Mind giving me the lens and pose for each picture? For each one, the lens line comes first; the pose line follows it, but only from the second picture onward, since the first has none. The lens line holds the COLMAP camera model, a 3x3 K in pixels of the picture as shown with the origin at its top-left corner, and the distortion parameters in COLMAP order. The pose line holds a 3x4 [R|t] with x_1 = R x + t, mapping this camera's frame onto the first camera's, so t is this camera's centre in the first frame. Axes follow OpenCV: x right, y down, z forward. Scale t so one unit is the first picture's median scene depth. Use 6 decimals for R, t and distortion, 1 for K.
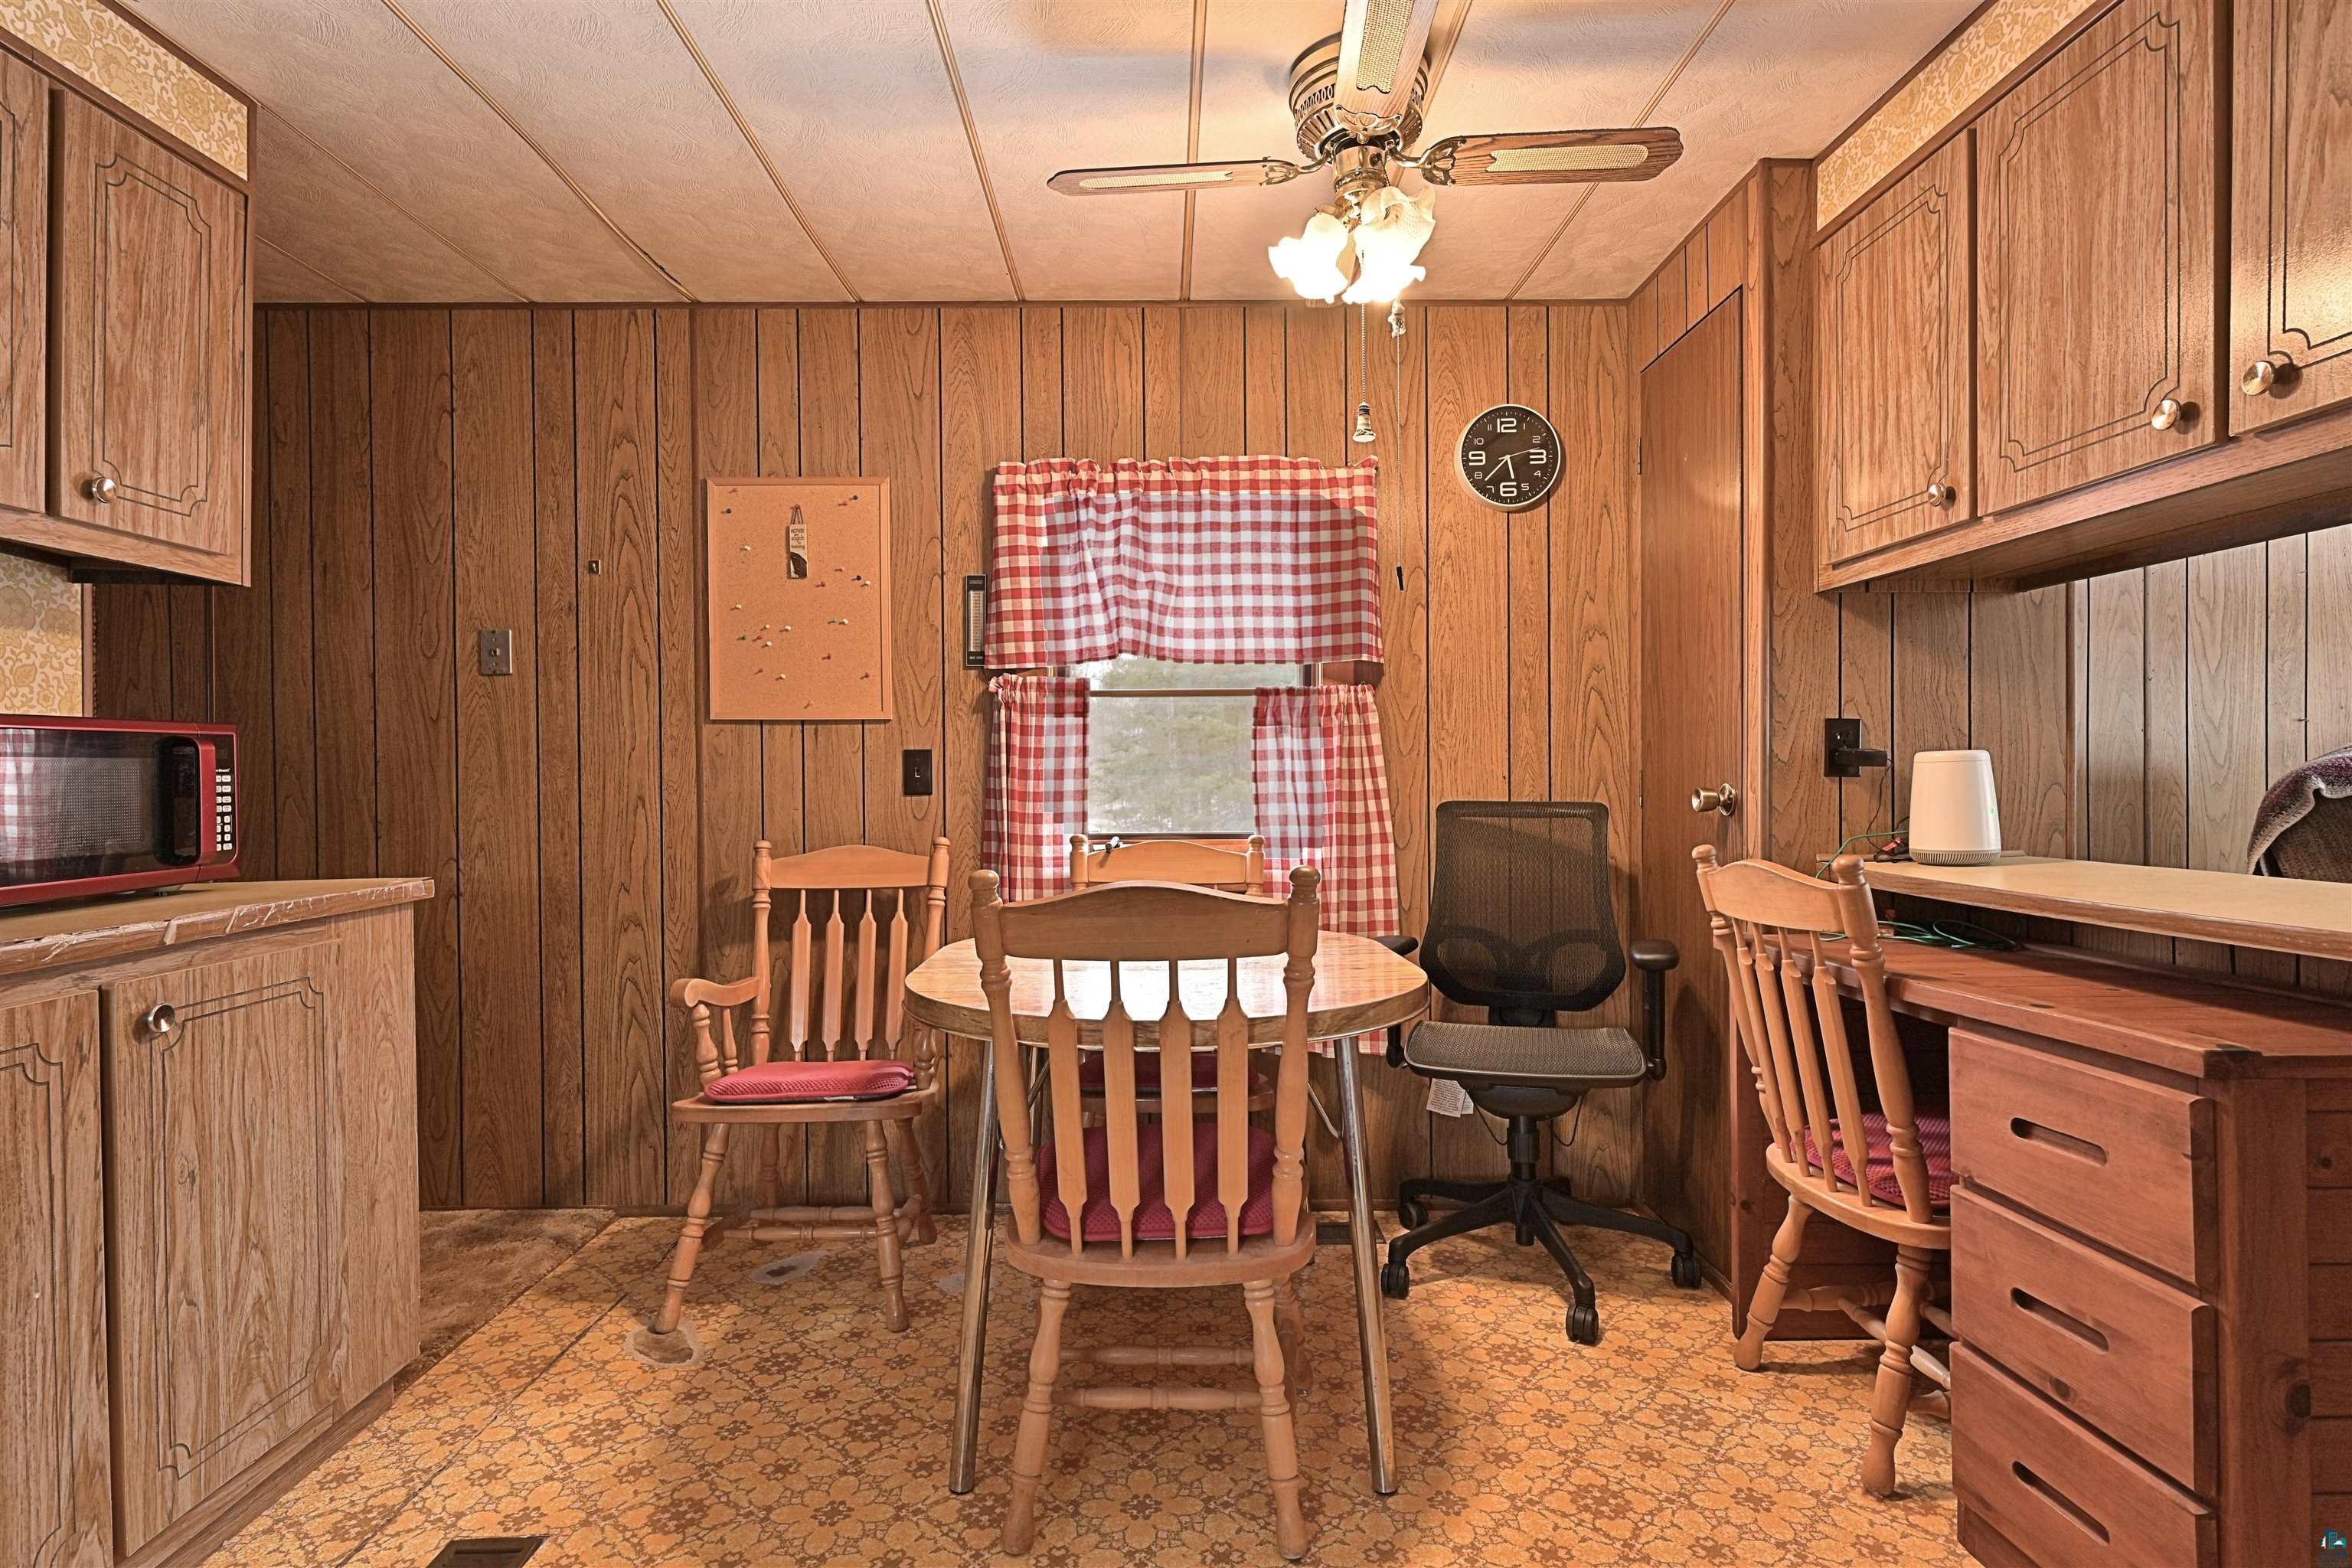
lens RADIAL K [[1176.1, 0, 1158.4], [0, 1176.1, 782.0], [0, 0, 1]] dist [-0.001692, 0.000370]
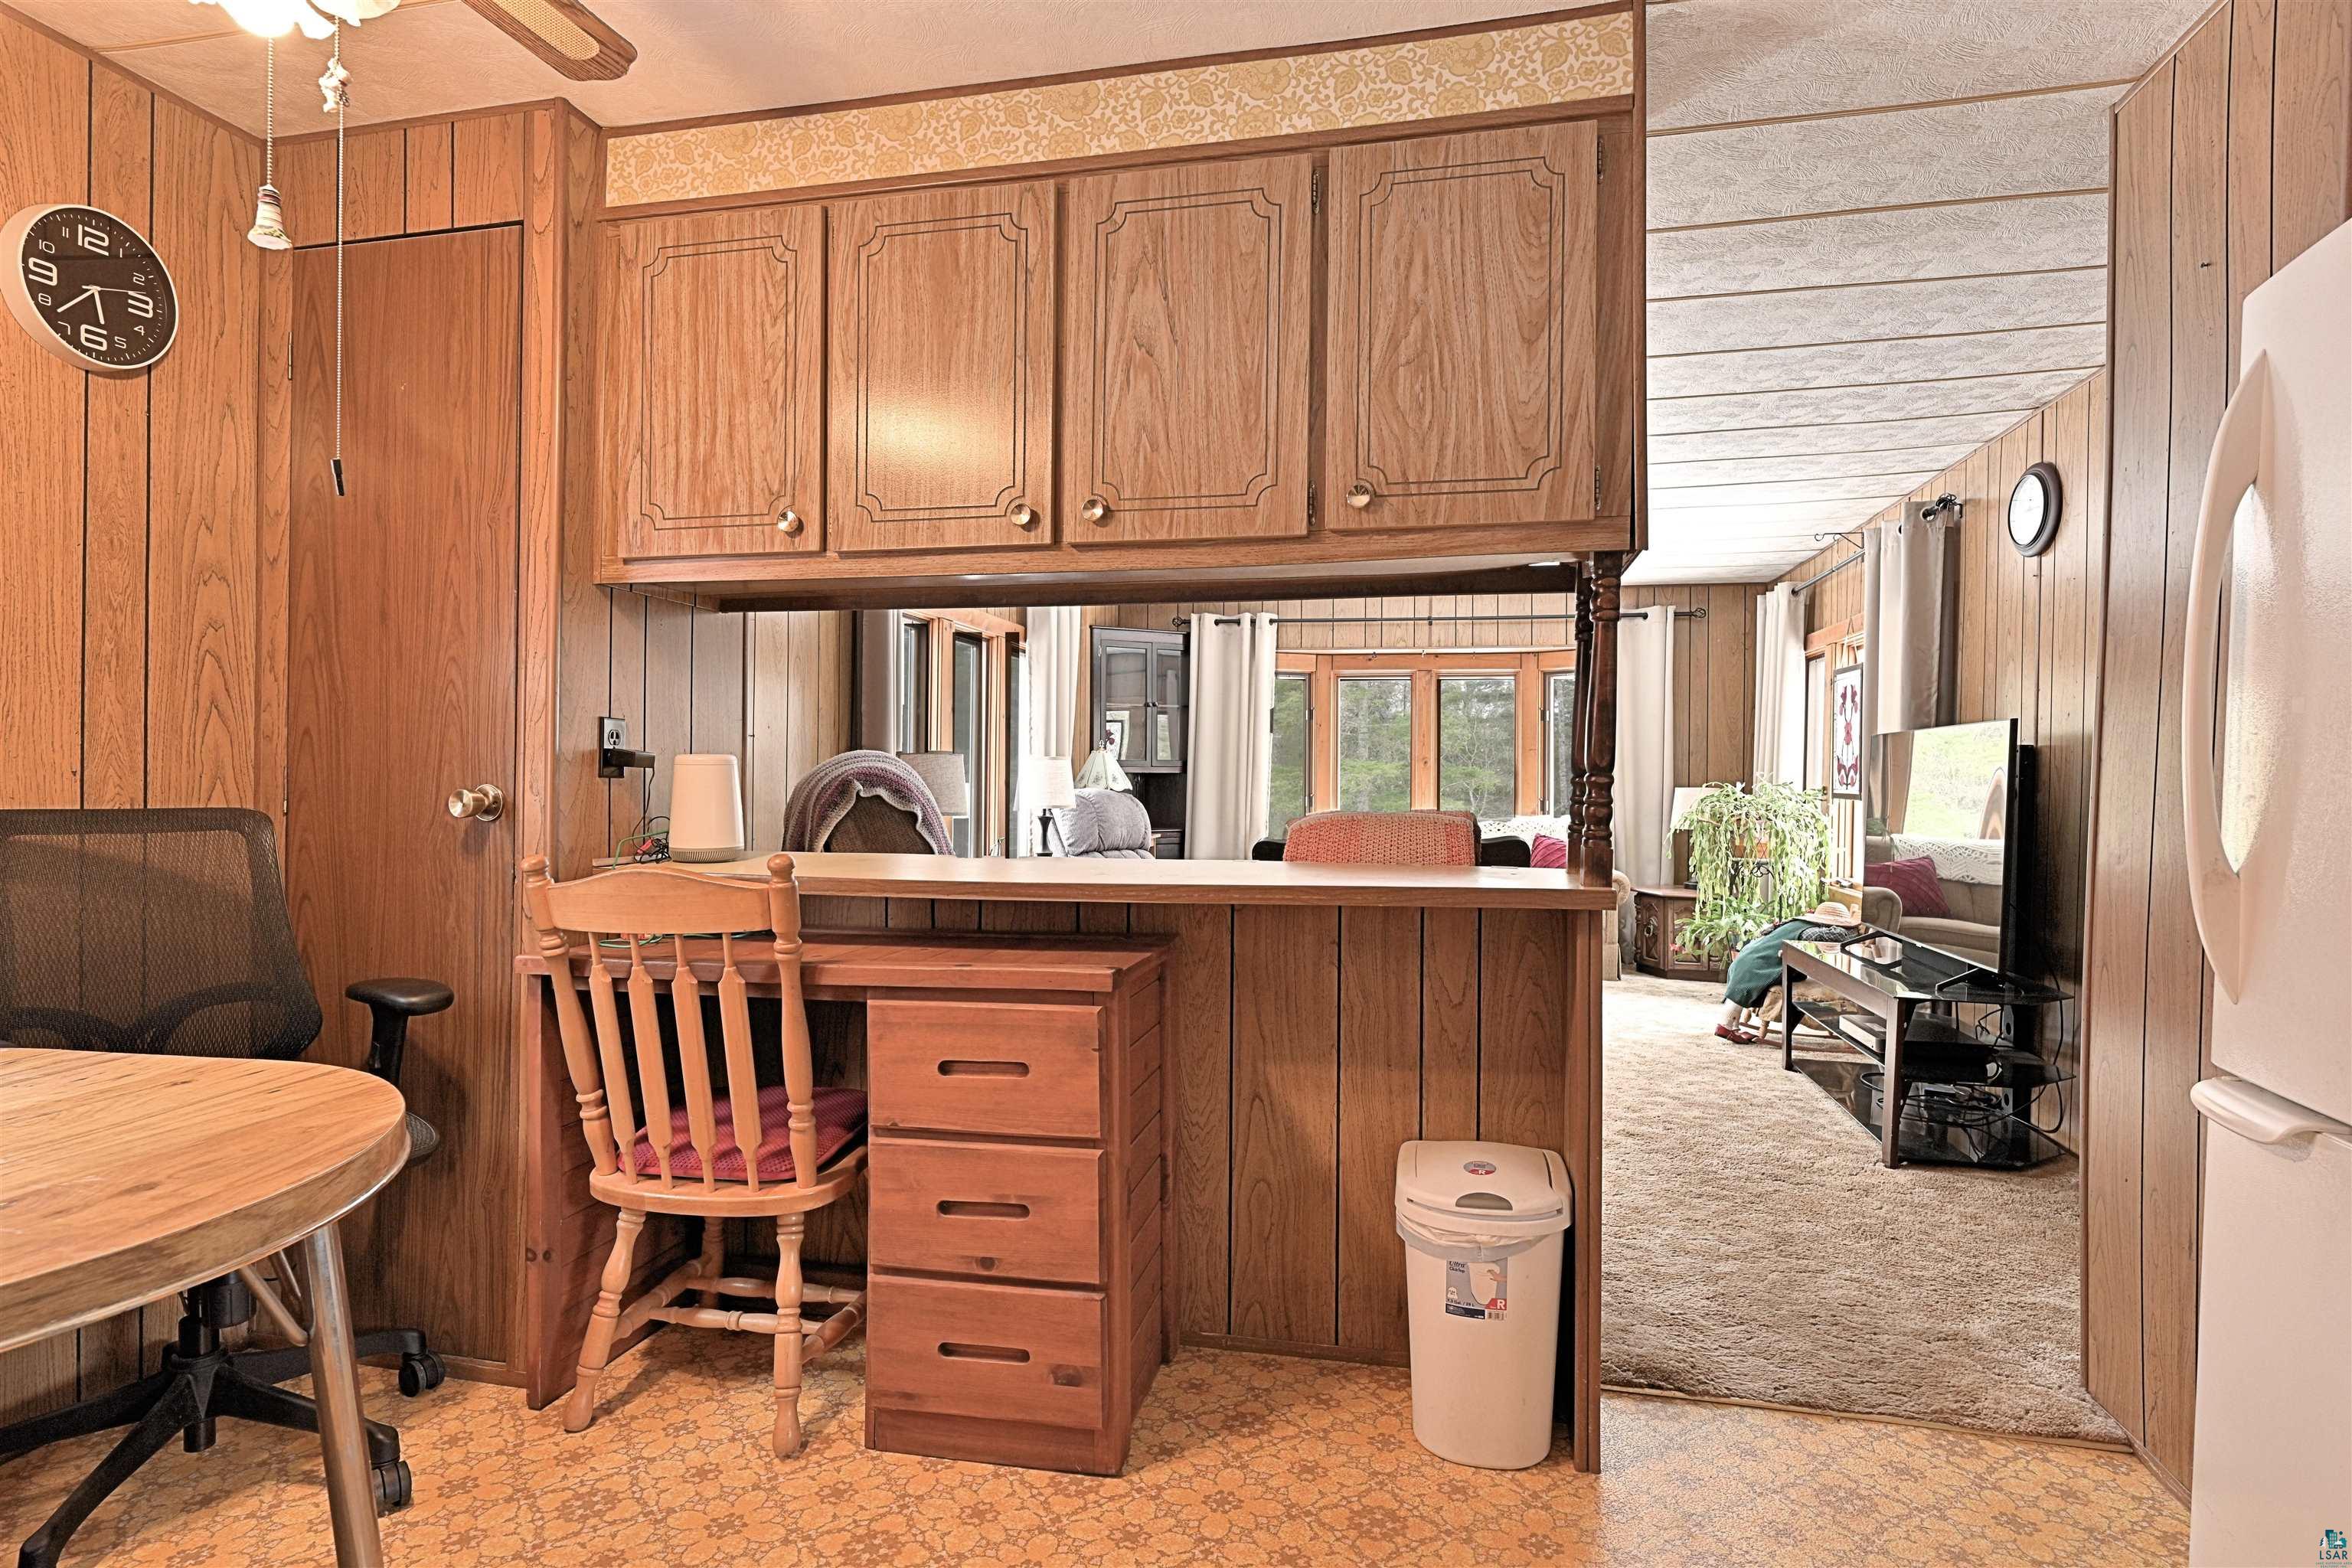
lens RADIAL K [[1256.1, 0, 1180.5], [0, 1256.1, 782.2], [0, 0, 1]] dist [-0.001438, -0.000597]
pose [[0.222221, 0.005055, 0.974983, -0.374994], [-0.006284, 0.999973, -0.003752, 0.000005], [-0.974976, -0.005293, 0.222247, 0.364442]]
